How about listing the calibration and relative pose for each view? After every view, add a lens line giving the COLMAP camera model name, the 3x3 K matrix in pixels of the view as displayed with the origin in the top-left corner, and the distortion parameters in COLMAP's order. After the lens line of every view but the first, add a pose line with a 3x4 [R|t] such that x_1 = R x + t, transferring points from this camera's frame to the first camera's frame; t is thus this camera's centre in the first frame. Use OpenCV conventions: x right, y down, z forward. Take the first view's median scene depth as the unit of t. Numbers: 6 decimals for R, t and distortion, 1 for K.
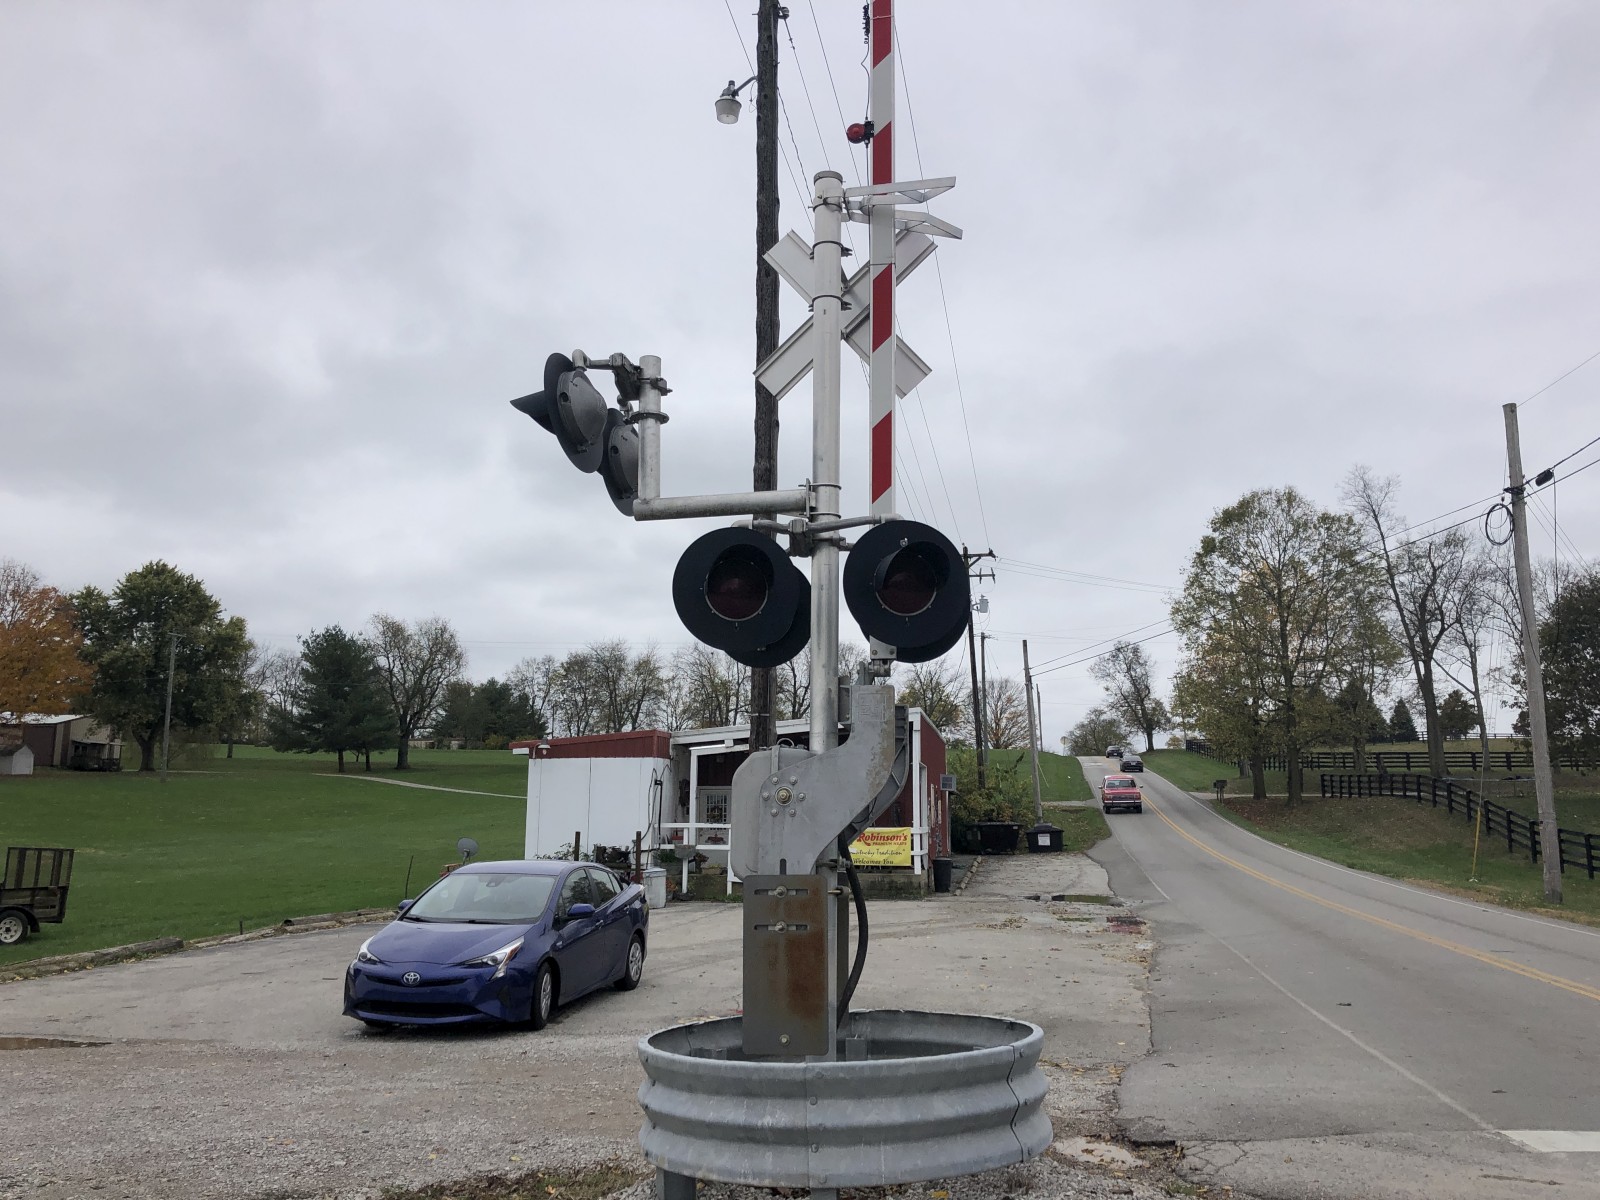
lens RADIAL K [[1269.3, 0, 801.2], [0, 1269.3, 595.9], [0, 0, 1]] dist [0.105055, -0.393135]
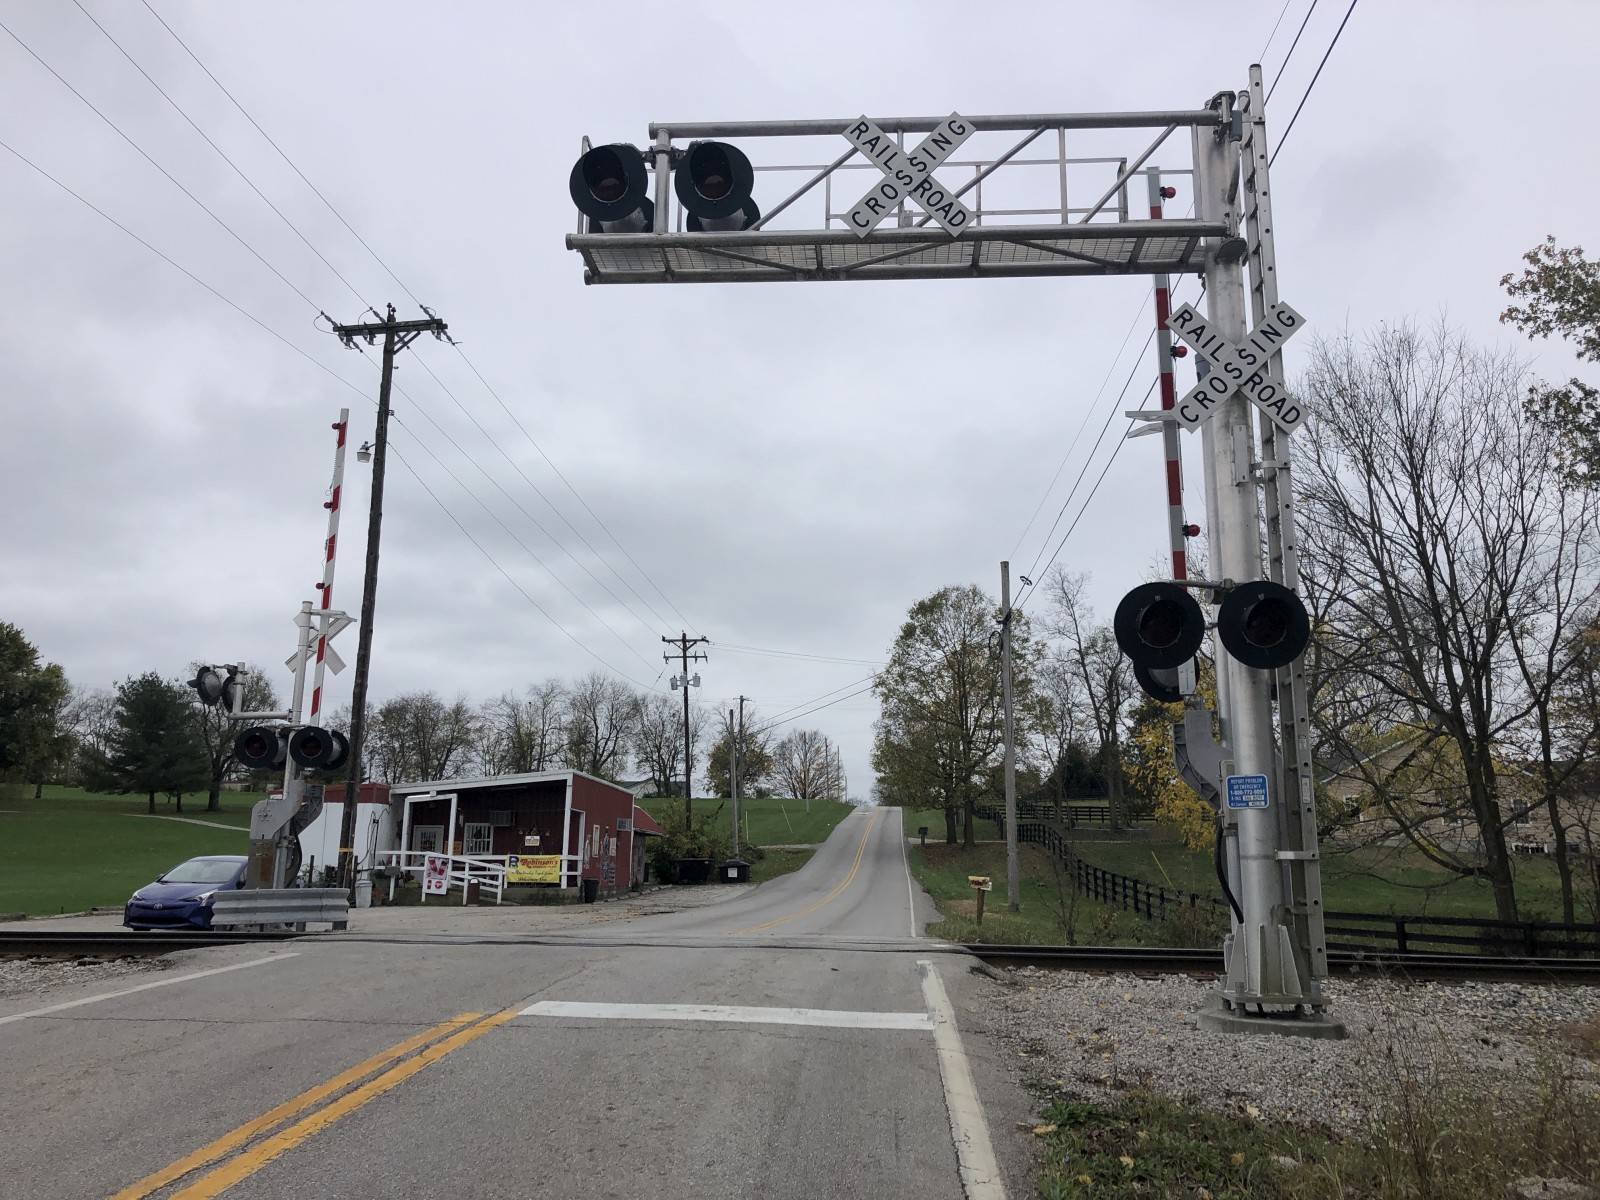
lens RADIAL K [[1311.5, 0, 798.3], [0, 1311.5, 577.0], [0, 0, 1]] dist [0.006701, -0.029569]
pose [[0.994340, 0.029310, 0.102120, 0.050609], [-0.024519, 0.998553, -0.047857, -0.016427], [-0.103375, 0.045082, 0.993620, -0.127728]]
